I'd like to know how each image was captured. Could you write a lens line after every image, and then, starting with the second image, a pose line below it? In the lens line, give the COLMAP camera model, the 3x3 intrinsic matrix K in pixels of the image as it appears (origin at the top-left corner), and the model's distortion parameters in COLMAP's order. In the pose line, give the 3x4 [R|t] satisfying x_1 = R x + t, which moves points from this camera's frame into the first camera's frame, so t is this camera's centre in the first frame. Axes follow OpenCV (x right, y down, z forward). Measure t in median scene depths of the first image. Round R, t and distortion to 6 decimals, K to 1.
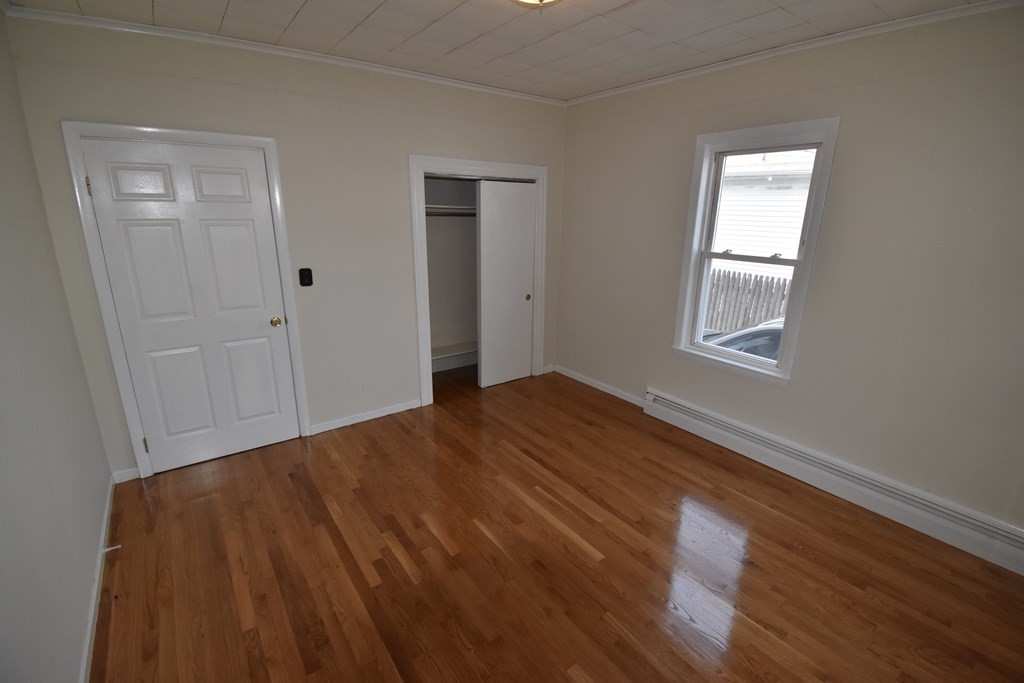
lens RADIAL K [[452.8, 0, 512.0], [0, 452.8, 341.5], [0, 0, 1]] dist [-0.018415, -0.000135]
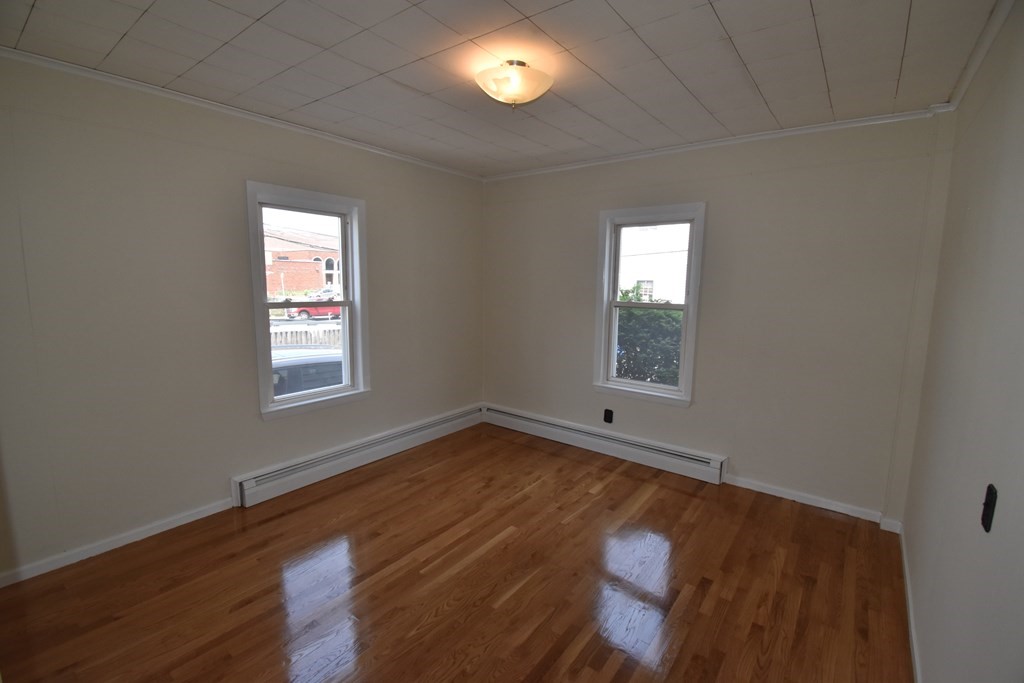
lens RADIAL K [[452.8, 0, 512.0], [0, 452.8, 341.5], [0, 0, 1]] dist [-0.018415, -0.000135]
pose [[-0.283668, -0.155152, 0.946288, -0.741294], [0.241798, 0.943363, 0.227156, -0.252509], [-0.927937, 0.293247, -0.230086, 0.891241]]
